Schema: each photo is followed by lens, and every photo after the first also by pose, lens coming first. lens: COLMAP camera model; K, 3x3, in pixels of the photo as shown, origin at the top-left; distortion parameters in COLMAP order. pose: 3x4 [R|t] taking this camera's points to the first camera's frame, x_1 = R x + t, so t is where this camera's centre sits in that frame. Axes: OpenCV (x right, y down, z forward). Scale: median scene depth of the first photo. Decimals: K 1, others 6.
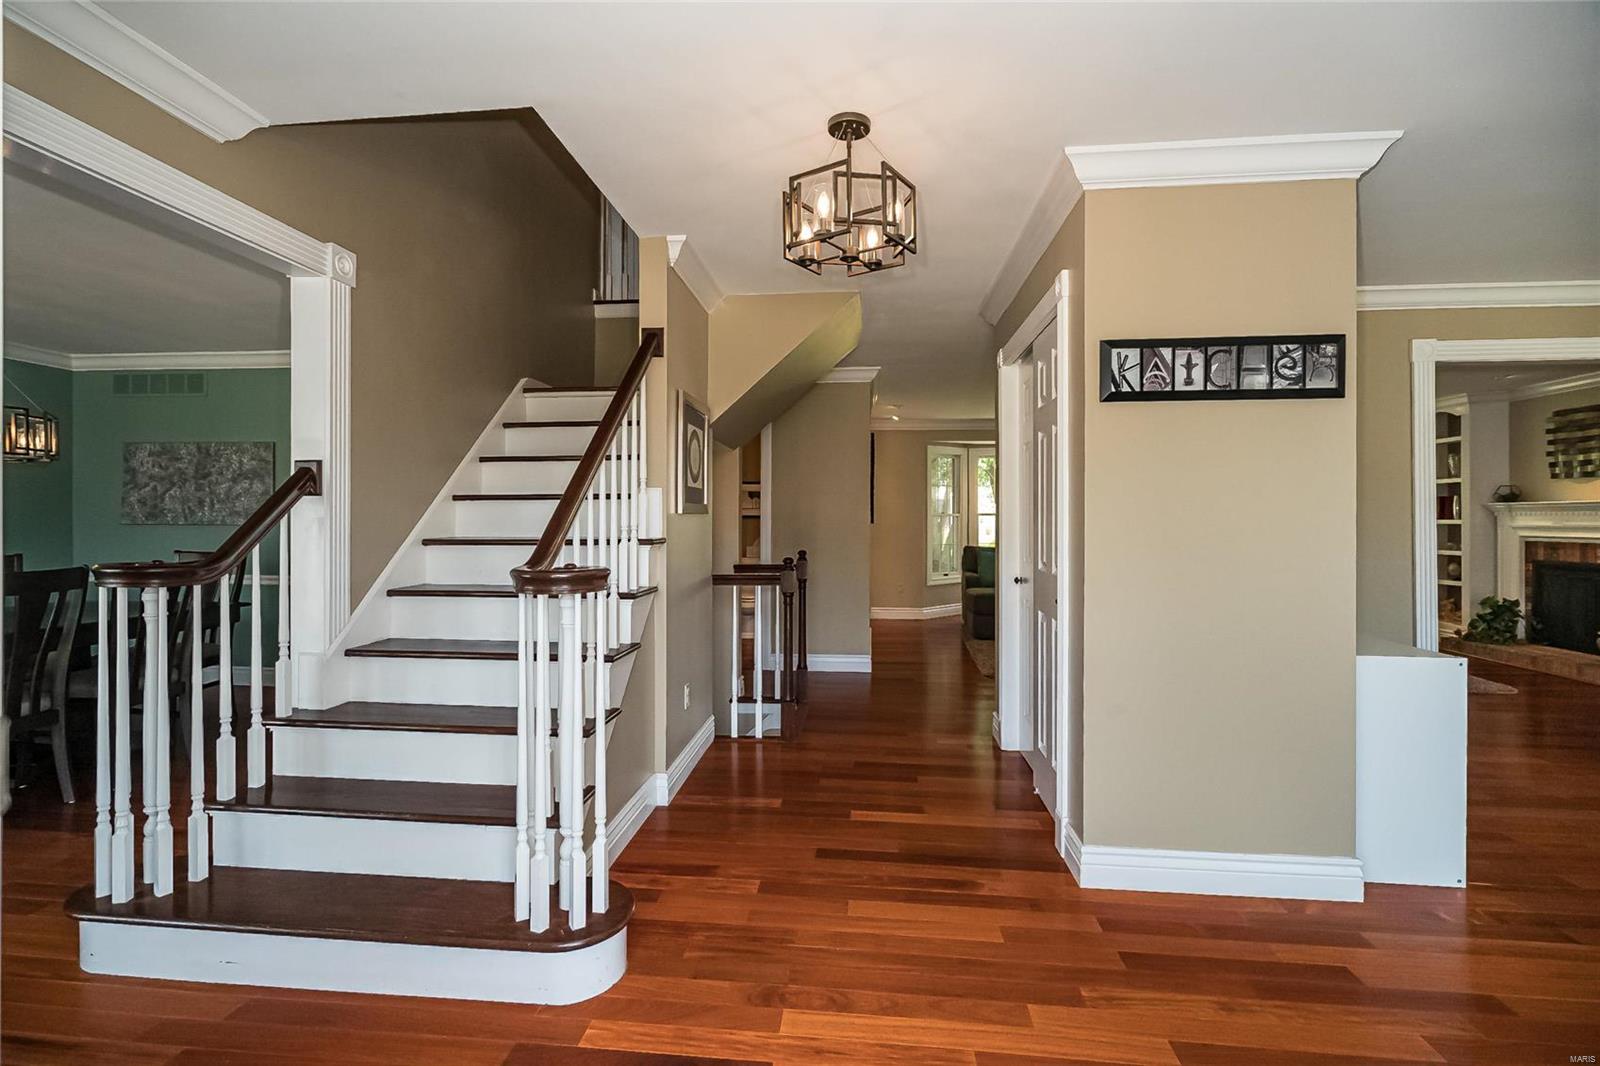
lens RADIAL K [[739.0, 0, 798.3], [0, 739.0, 524.5], [0, 0, 1]] dist [-0.000786, 0.000397]
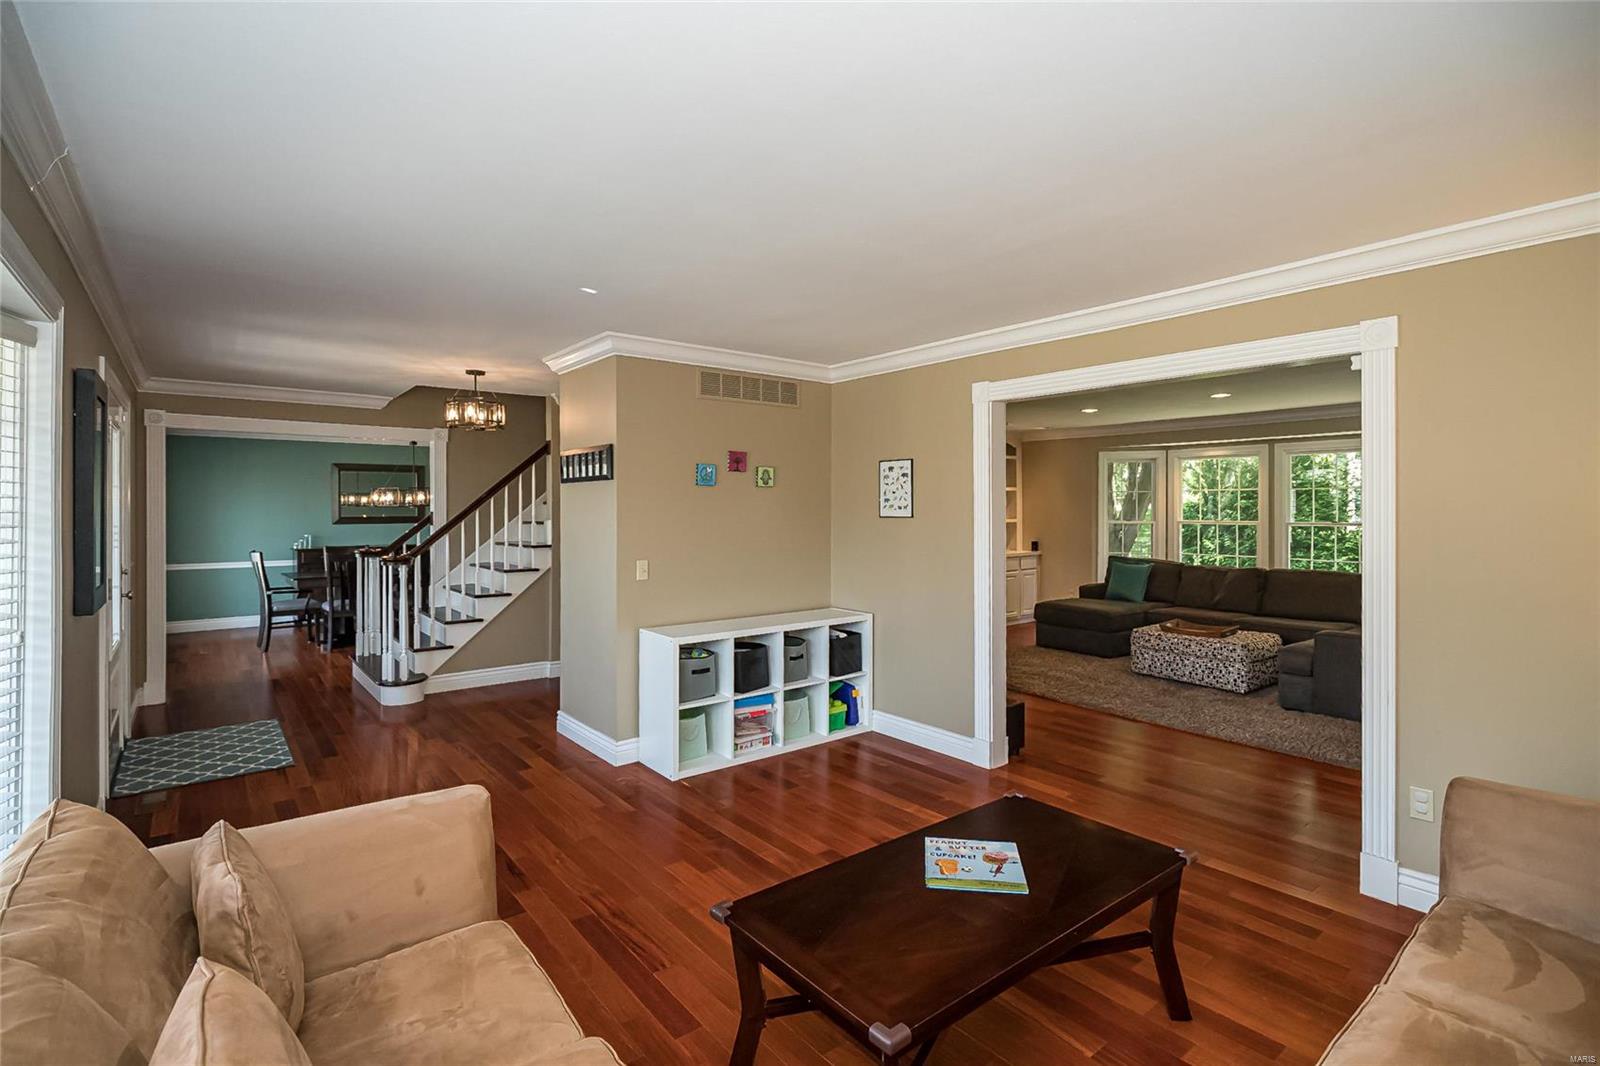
lens RADIAL K [[739.0, 0, 798.5], [0, 739.0, 522.5], [0, 0, 1]] dist [-0.000786, 0.000397]
pose [[0.709544, 0.007276, -0.704623, 1.336383], [-0.000949, 0.999956, 0.009370, -0.050957], [0.704660, -0.005980, 0.709520, 0.032826]]
